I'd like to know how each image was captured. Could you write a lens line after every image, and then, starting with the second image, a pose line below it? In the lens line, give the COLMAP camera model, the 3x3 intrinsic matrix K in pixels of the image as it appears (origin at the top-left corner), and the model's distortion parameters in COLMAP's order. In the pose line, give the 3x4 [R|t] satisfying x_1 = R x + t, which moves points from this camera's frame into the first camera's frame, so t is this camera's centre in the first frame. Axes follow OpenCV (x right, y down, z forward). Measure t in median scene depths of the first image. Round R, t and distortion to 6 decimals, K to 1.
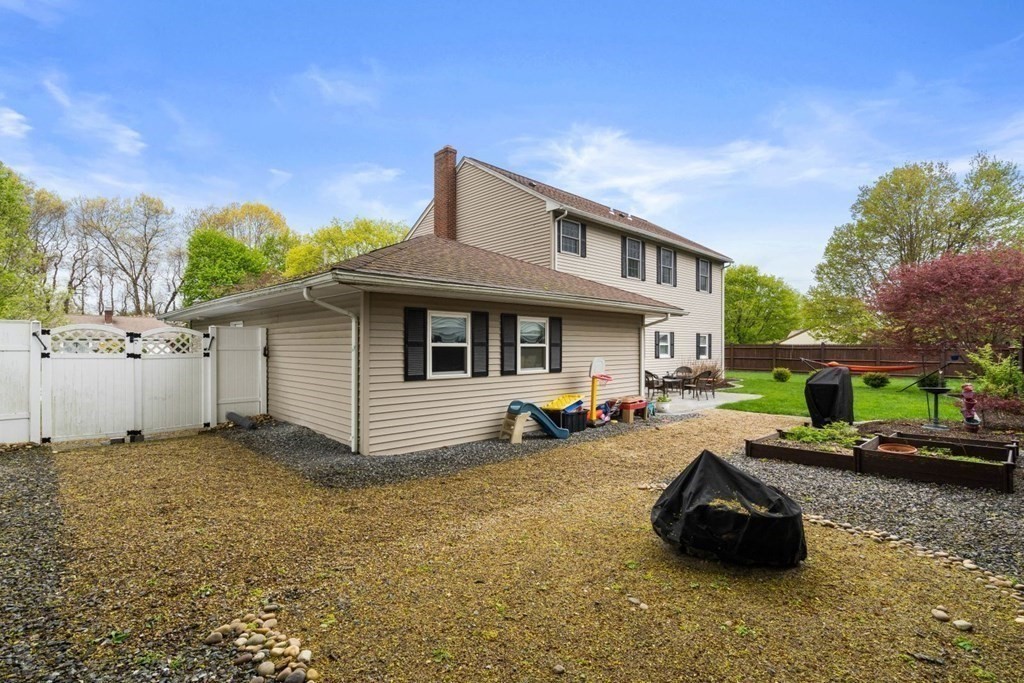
lens RADIAL K [[467.3, 0, 508.5], [0, 467.3, 344.4], [0, 0, 1]] dist [-0.001399, 0.000716]
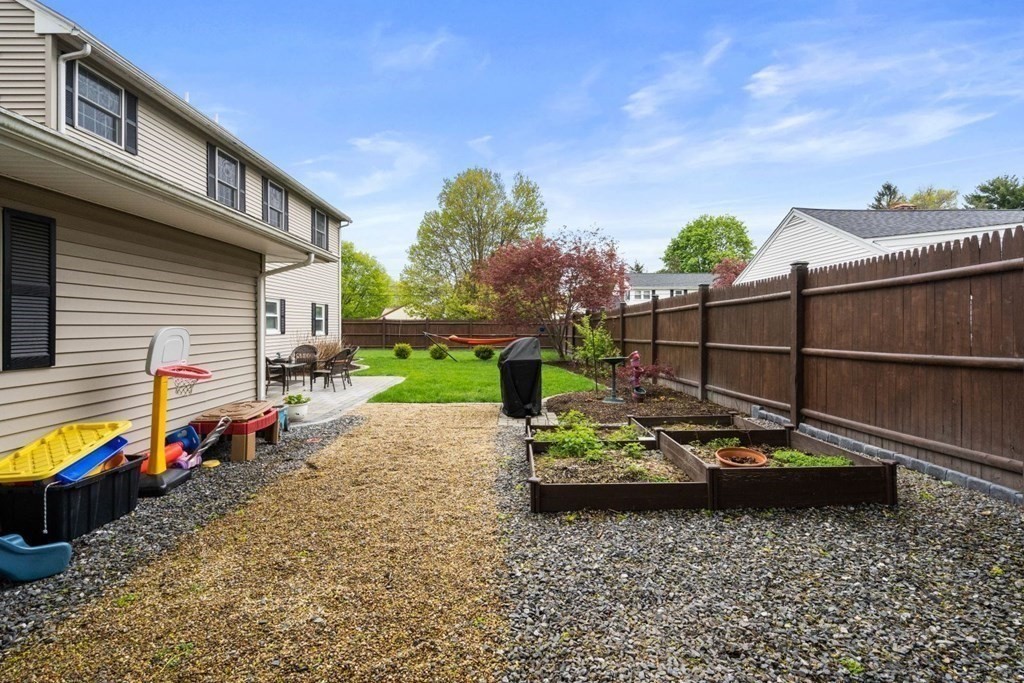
lens RADIAL K [[482.5, 0, 505.2], [0, 482.5, 325.9], [0, 0, 1]] dist [-0.000228, 0.000503]
pose [[0.686862, -0.003563, 0.726779, 0.050098], [-0.000473, 0.999986, 0.005349, 0.015412], [-0.726788, -0.004018, 0.686850, 0.295497]]
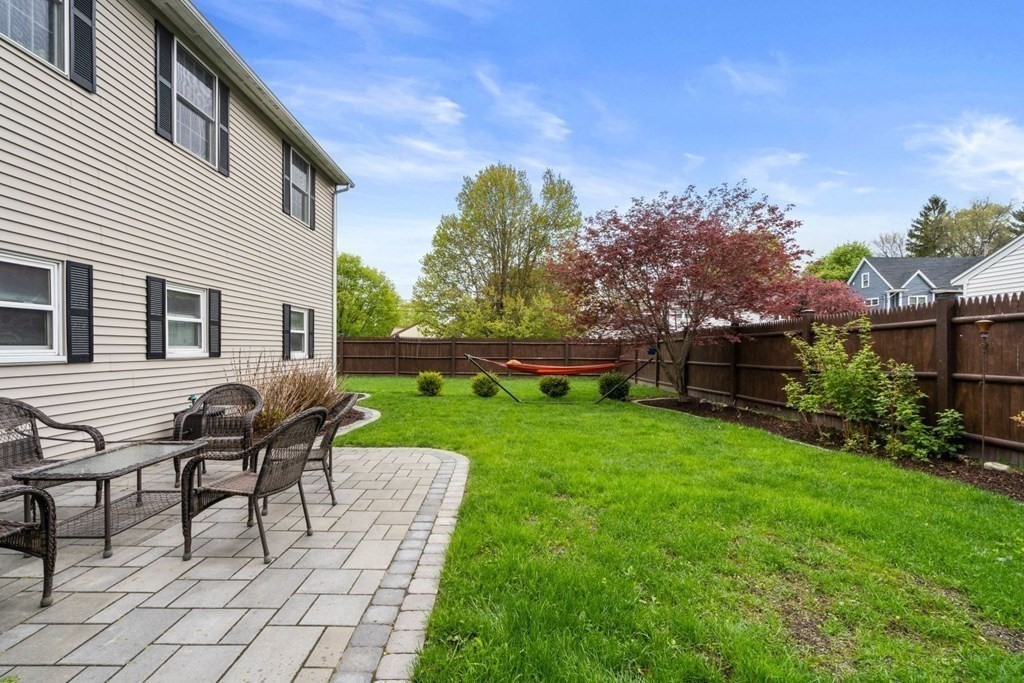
lens RADIAL K [[467.3, 0, 501.7], [0, 467.3, 352.3], [0, 0, 1]] dist [-0.001399, 0.000716]
pose [[0.696225, -0.006922, 0.717790, 0.319368], [-0.004834, 0.999886, 0.014331, 0.024265], [-0.717807, -0.013447, 0.696112, 0.754928]]
